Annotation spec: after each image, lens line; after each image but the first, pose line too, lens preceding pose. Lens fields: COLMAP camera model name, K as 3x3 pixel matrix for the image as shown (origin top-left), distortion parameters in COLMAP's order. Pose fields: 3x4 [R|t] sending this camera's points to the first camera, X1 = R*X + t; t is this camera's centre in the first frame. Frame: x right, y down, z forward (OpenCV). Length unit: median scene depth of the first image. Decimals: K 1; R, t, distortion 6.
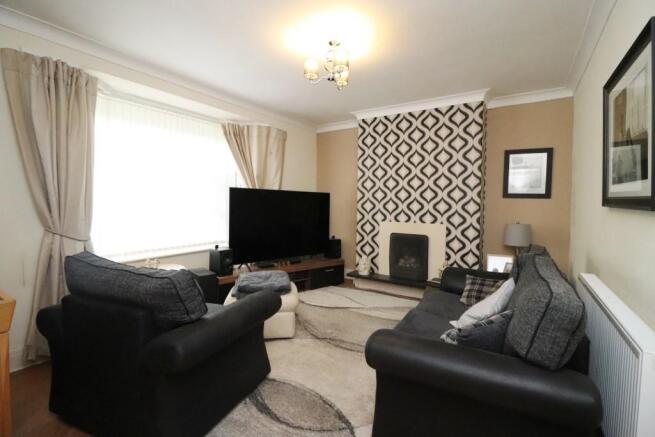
lens RADIAL K [[302.7, 0, 329.4], [0, 302.7, 212.2], [0, 0, 1]] dist [0.000518, -0.015131]
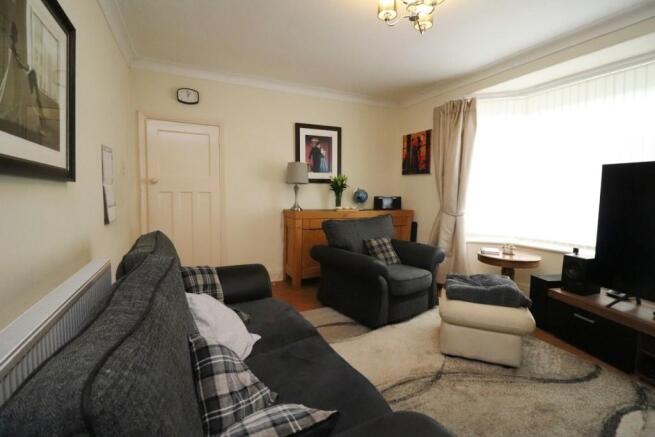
lens RADIAL K [[302.7, 0, 329.4], [0, 302.7, 212.2], [0, 0, 1]] dist [0.000518, -0.015131]
pose [[-0.512908, 0.041448, -0.857442, 0.626653], [-0.044147, 0.996238, 0.074566, -0.005649], [0.857308, 0.076099, -0.509149, 1.002089]]
